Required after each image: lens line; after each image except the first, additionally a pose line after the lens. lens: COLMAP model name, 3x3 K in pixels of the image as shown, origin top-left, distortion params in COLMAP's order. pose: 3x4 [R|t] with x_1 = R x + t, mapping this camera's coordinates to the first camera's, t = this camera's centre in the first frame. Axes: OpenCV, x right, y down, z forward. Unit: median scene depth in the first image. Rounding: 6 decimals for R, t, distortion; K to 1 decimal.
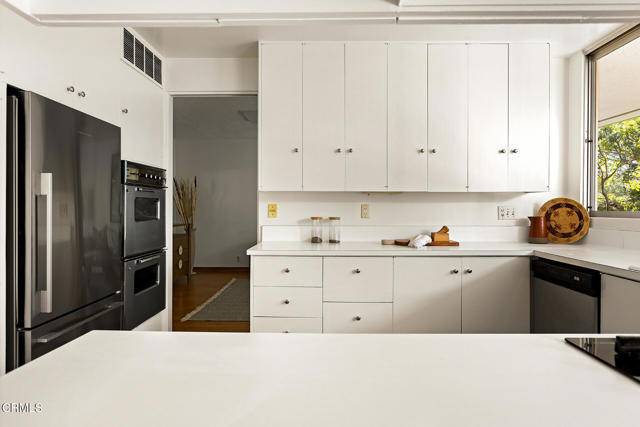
lens RADIAL K [[400.6, 0, 319.4], [0, 400.6, 210.7], [0, 0, 1]] dist [-0.001059, -0.000498]
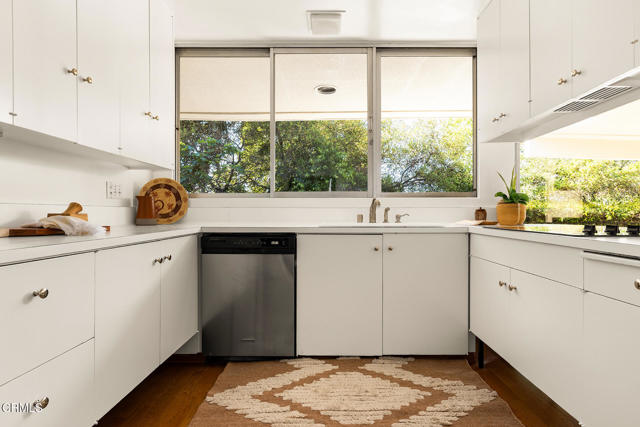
lens RADIAL K [[331.9, 0, 318.4], [0, 331.9, 215.1], [0, 0, 1]] dist [0.006177, 0.000373]
pose [[-0.020060, -0.002913, 0.999795, -0.235551], [0.010371, 0.999941, 0.003122, 0.061694], [-0.999745, 0.010432, -0.020029, 0.633459]]
